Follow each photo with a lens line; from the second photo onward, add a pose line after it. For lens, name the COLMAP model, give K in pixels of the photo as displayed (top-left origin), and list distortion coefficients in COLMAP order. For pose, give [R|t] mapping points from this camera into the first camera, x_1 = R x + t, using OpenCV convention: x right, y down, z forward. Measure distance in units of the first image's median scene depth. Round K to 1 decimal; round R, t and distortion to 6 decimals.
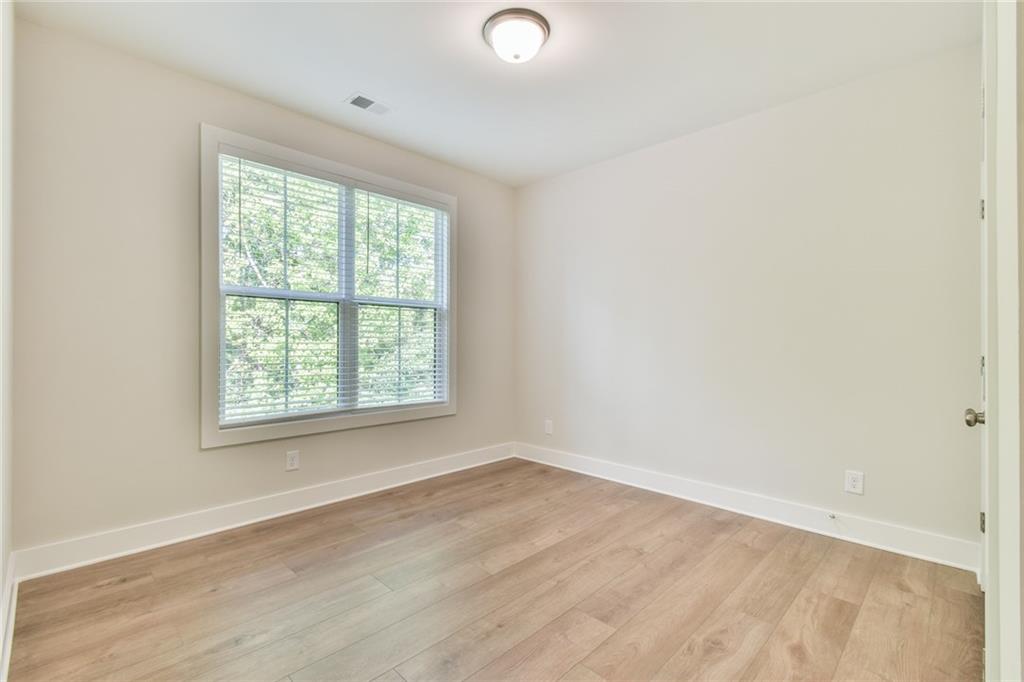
lens RADIAL K [[455.0, 0, 510.6], [0, 455.0, 340.0], [0, 0, 1]] dist [0.003839, 0.000503]
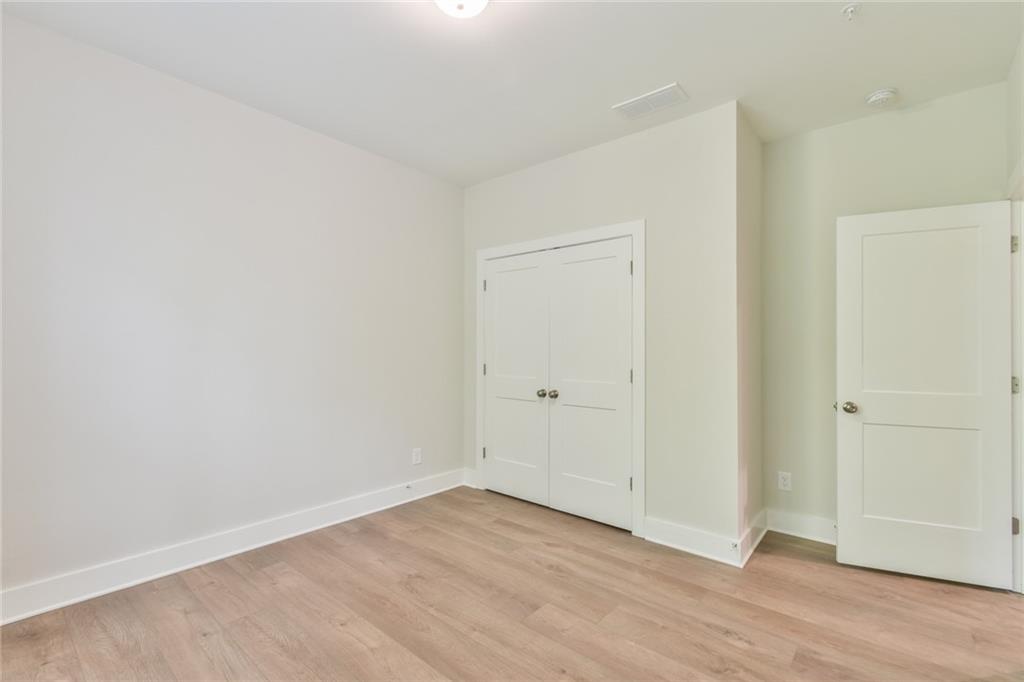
lens RADIAL K [[455.0, 0, 510.6], [0, 455.0, 340.0], [0, 0, 1]] dist [0.003839, 0.000503]
pose [[-0.073602, 0.017854, 0.997128, -0.759251], [-0.013288, 0.999733, -0.018882, -0.024603], [-0.997199, -0.014640, -0.073345, 0.939614]]
